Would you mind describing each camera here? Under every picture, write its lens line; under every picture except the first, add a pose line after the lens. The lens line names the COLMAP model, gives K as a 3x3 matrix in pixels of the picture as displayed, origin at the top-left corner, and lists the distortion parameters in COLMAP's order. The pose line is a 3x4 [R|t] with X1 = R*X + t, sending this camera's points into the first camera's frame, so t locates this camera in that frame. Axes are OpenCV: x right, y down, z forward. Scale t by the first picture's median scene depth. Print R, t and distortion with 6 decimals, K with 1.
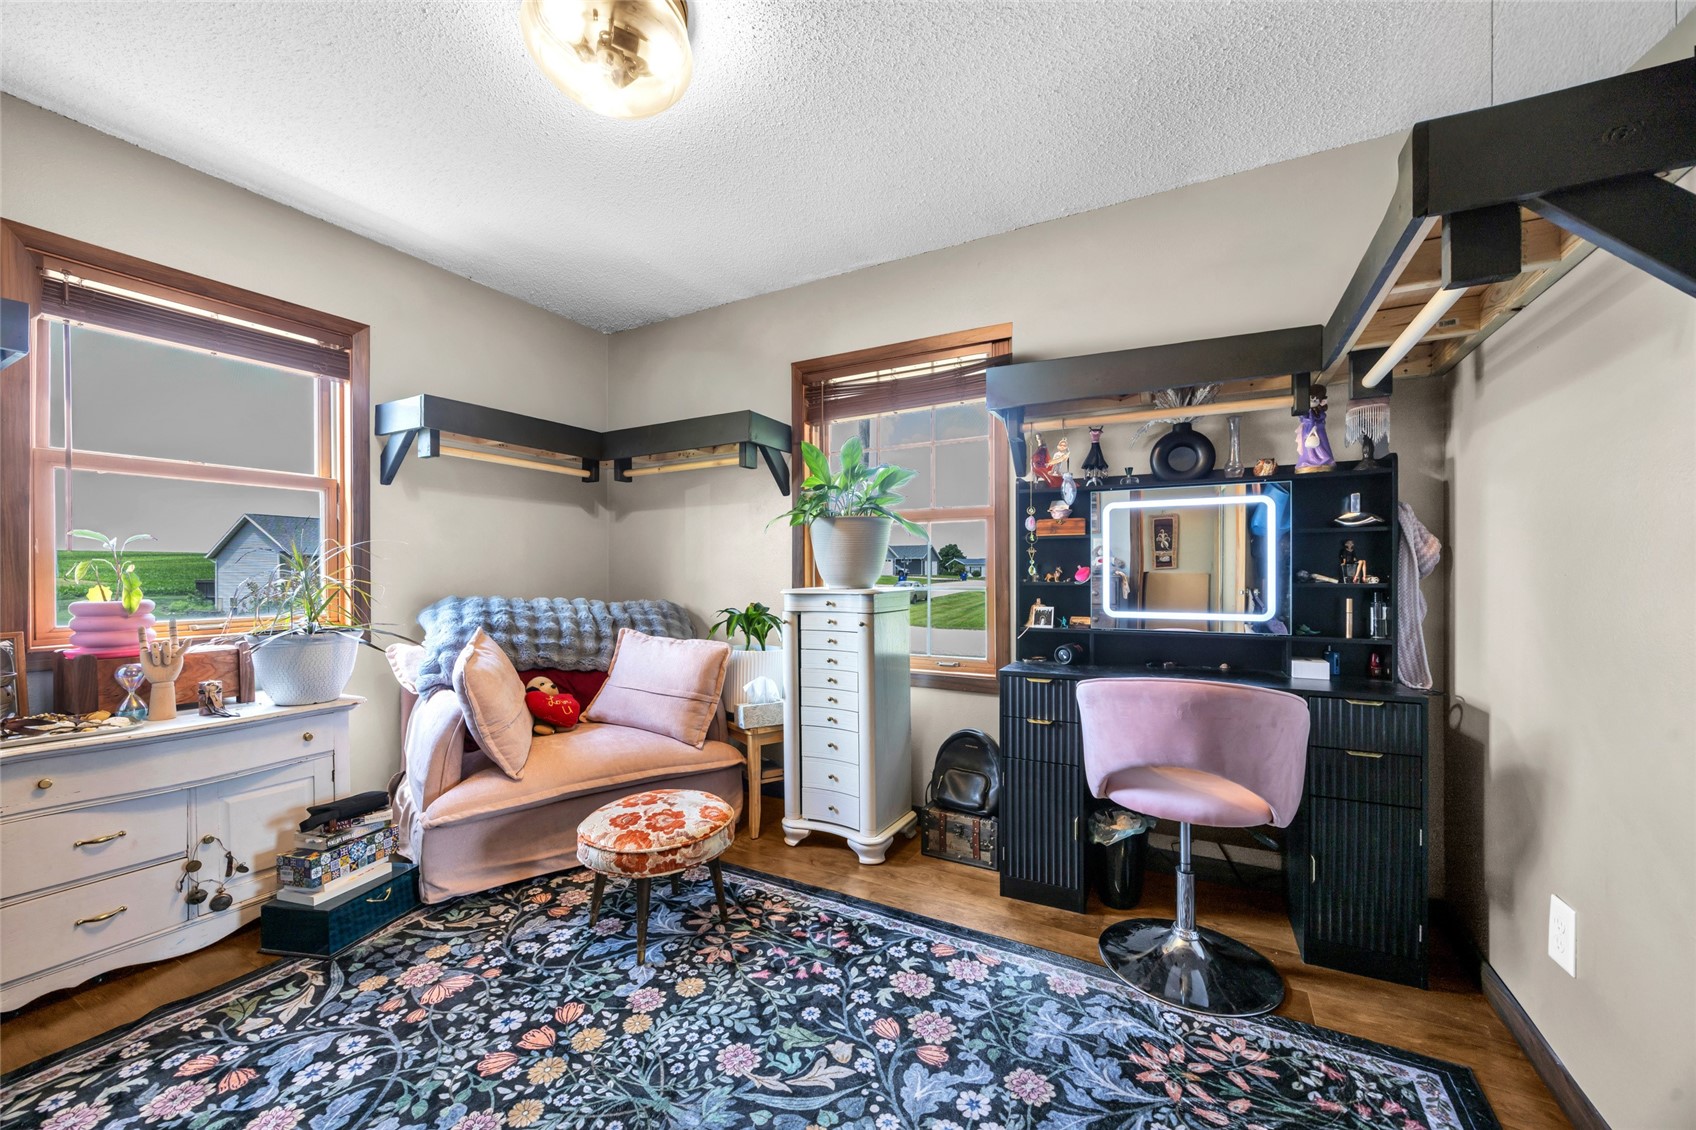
lens RADIAL K [[656.4, 0, 837.3], [0, 656.4, 571.6], [0, 0, 1]] dist [-0.002123, 0.000235]
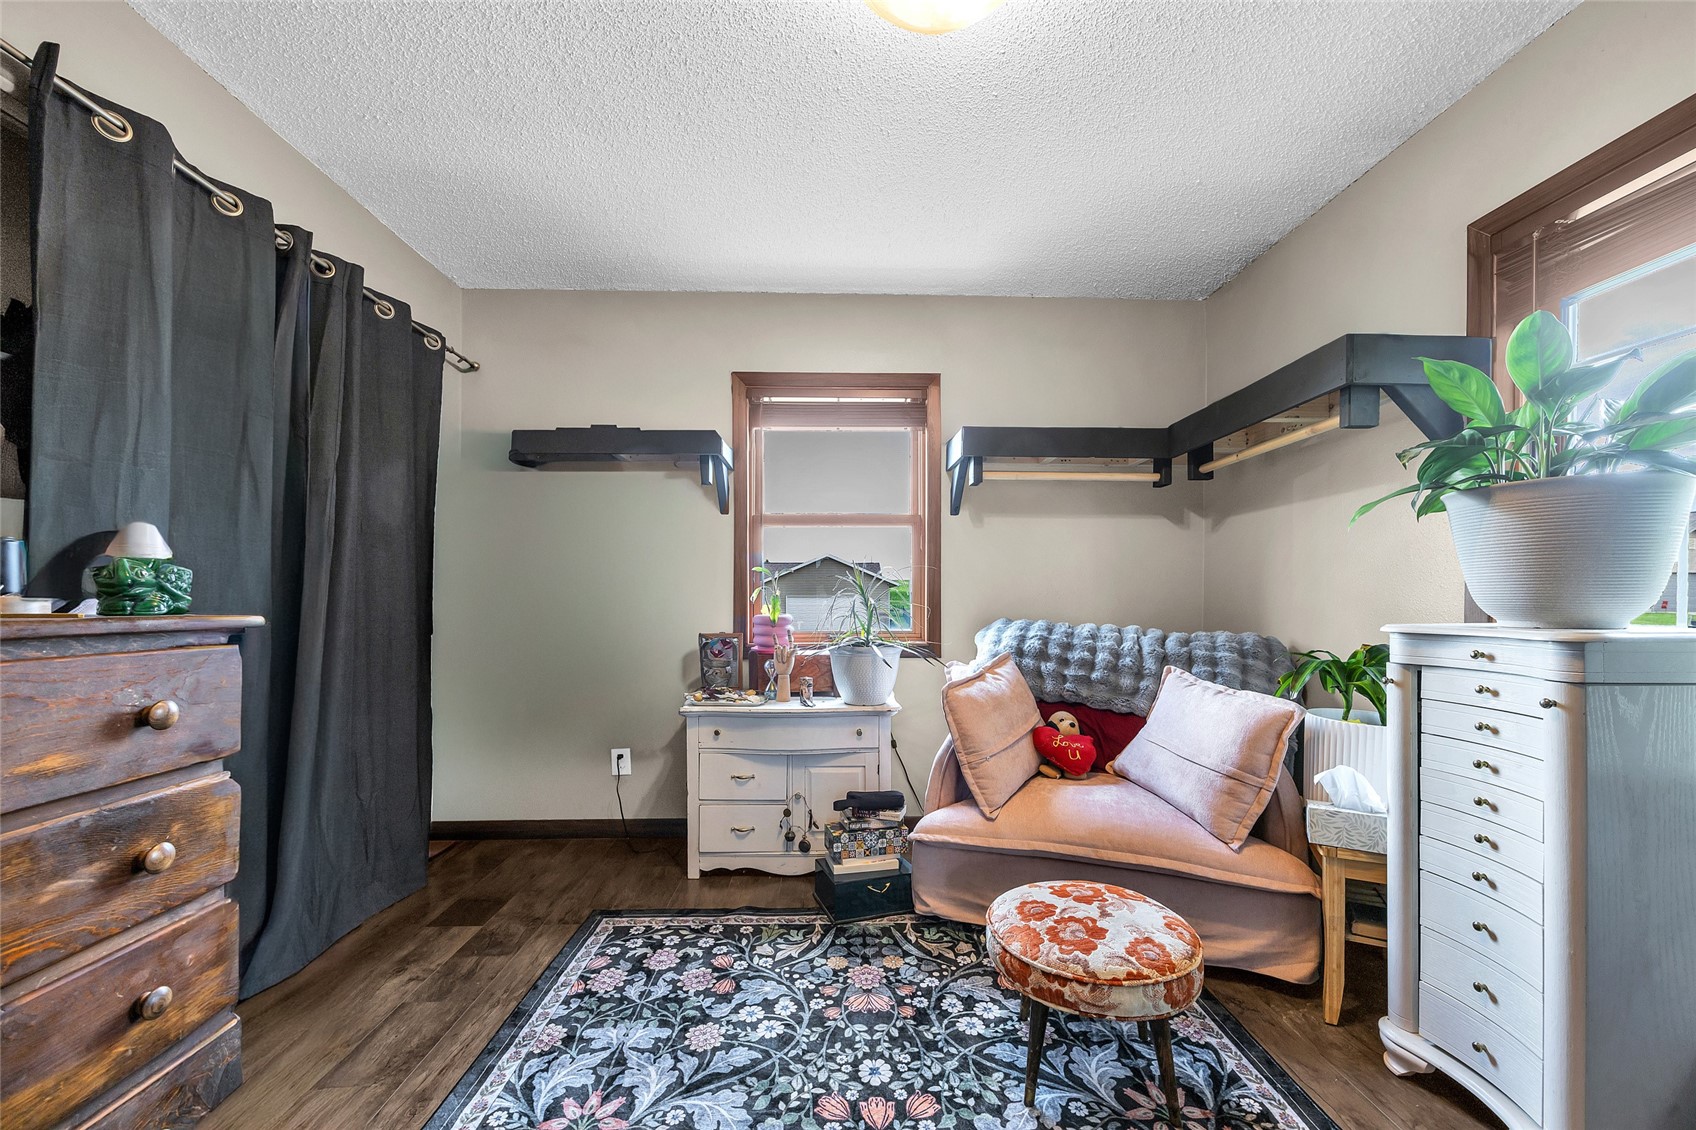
lens RADIAL K [[656.4, 0, 852.8], [0, 656.4, 602.7], [0, 0, 1]] dist [-0.002123, 0.000235]
pose [[0.513143, 0.009221, -0.858254, 0.220084], [0.001222, 0.999933, 0.011474, 0.000755], [0.858302, -0.006936, 0.513098, 0.382088]]
